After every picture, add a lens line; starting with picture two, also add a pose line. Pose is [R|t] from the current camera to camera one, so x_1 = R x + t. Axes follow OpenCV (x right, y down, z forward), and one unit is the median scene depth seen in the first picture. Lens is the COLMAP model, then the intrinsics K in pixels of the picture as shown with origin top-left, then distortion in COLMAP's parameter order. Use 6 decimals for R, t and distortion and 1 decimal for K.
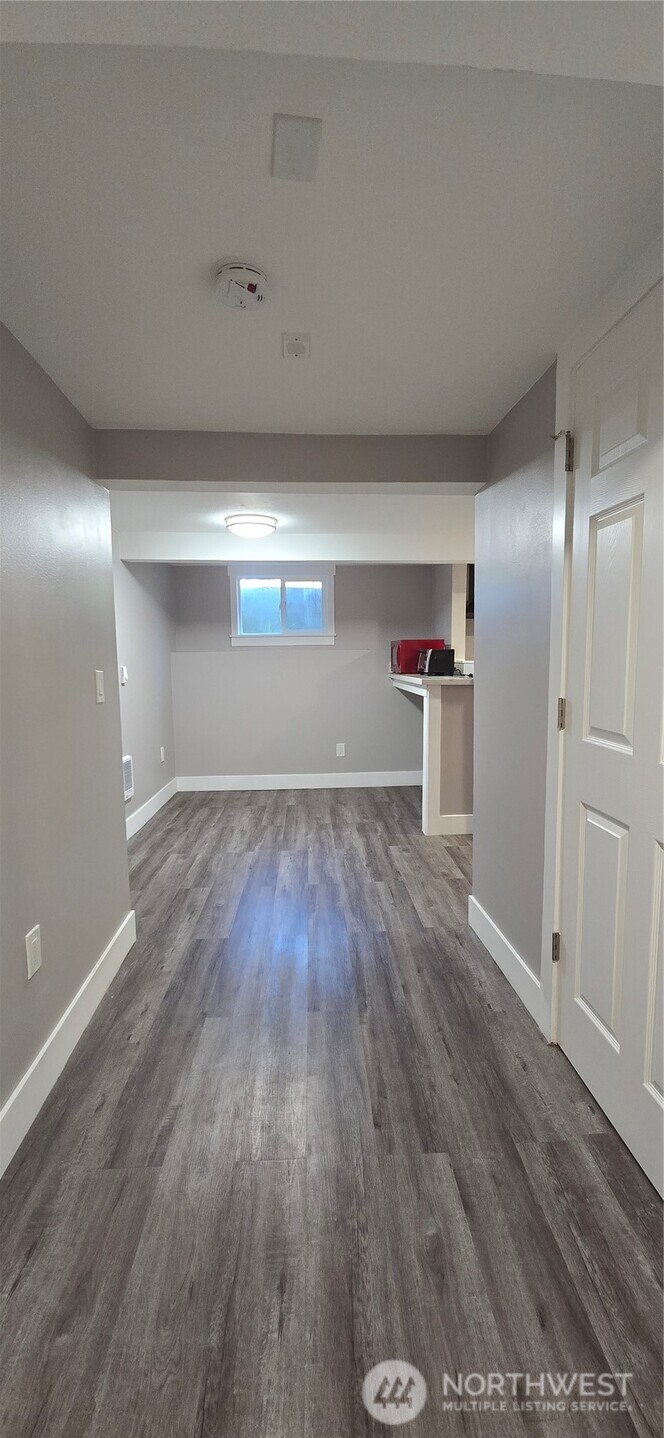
lens RADIAL K [[585.0, 0, 332.0], [0, 585.0, 719.0], [0, 0, 1]] dist [0.013040, -0.011025]
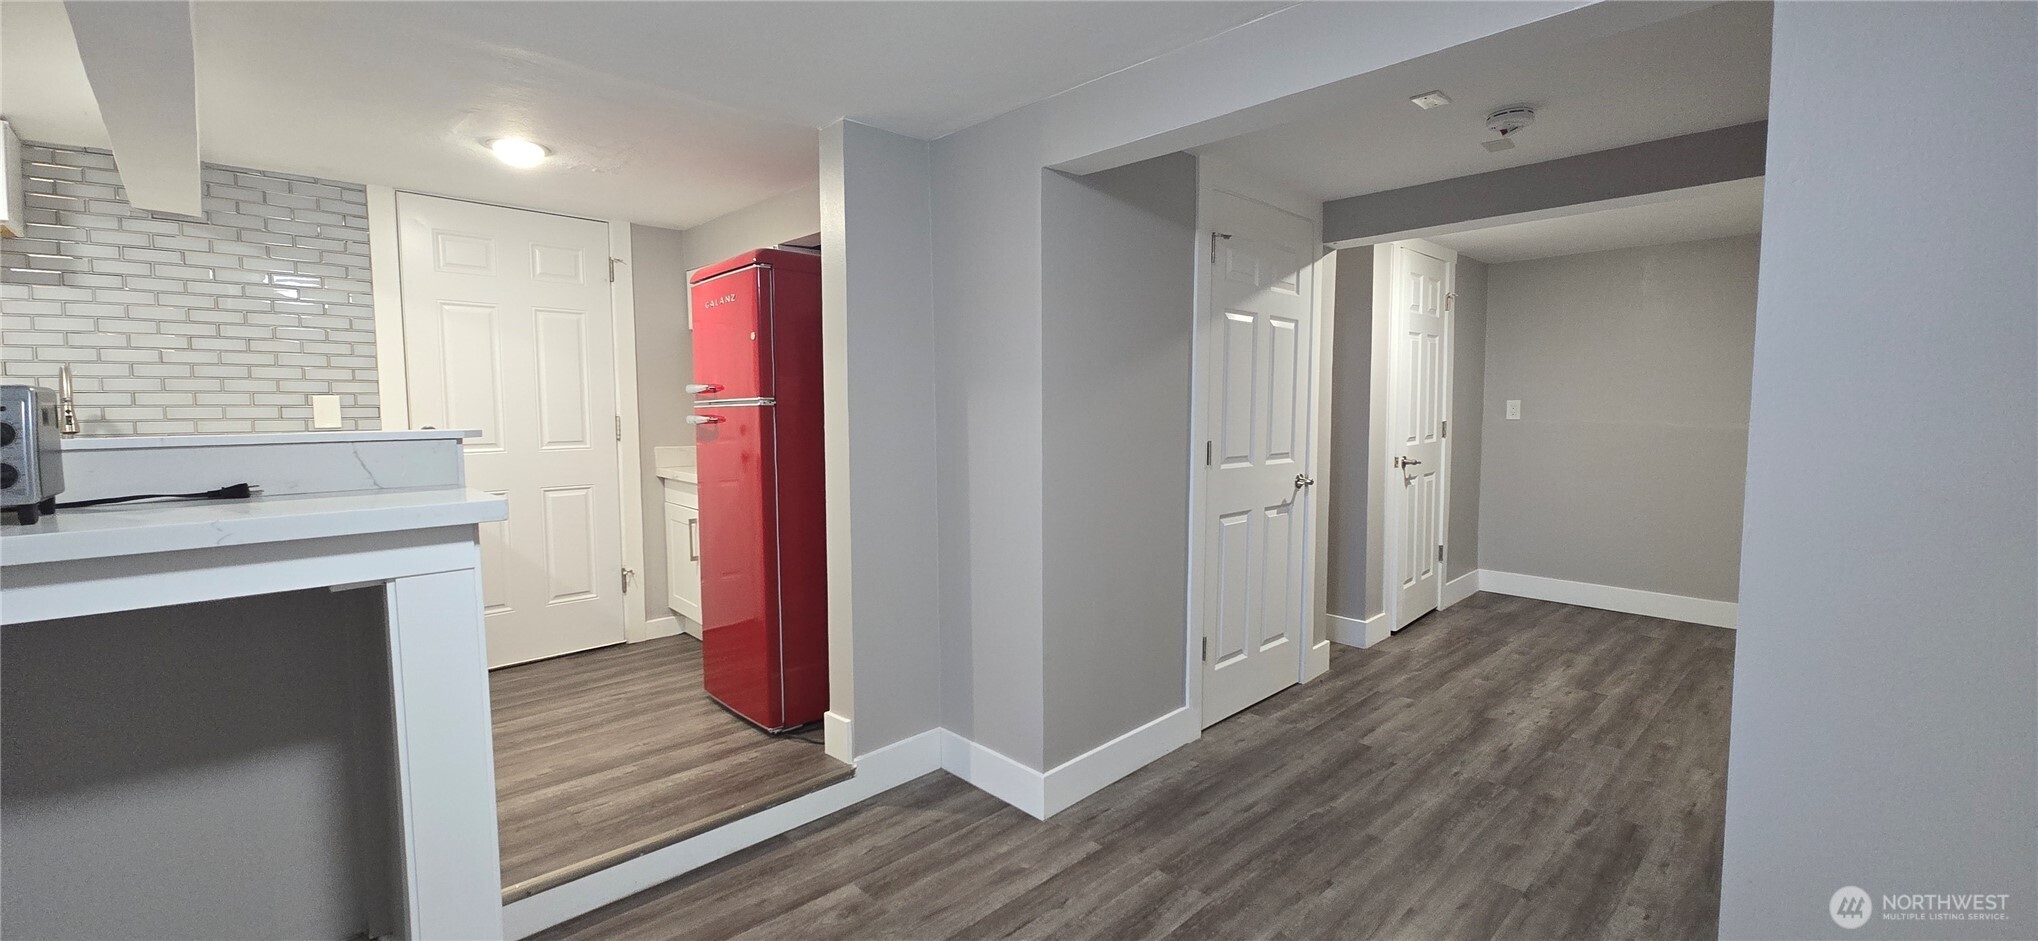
lens RADIAL K [[829.1, 0, 1023.5], [0, 829.1, 468.0], [0, 0, 1]] dist [0.013040, -0.011025]
pose [[-0.664484, -0.038721, 0.746298, -0.537276], [0.093735, 0.986451, 0.134640, -0.204263], [-0.741400, 0.159421, -0.651852, 1.993823]]
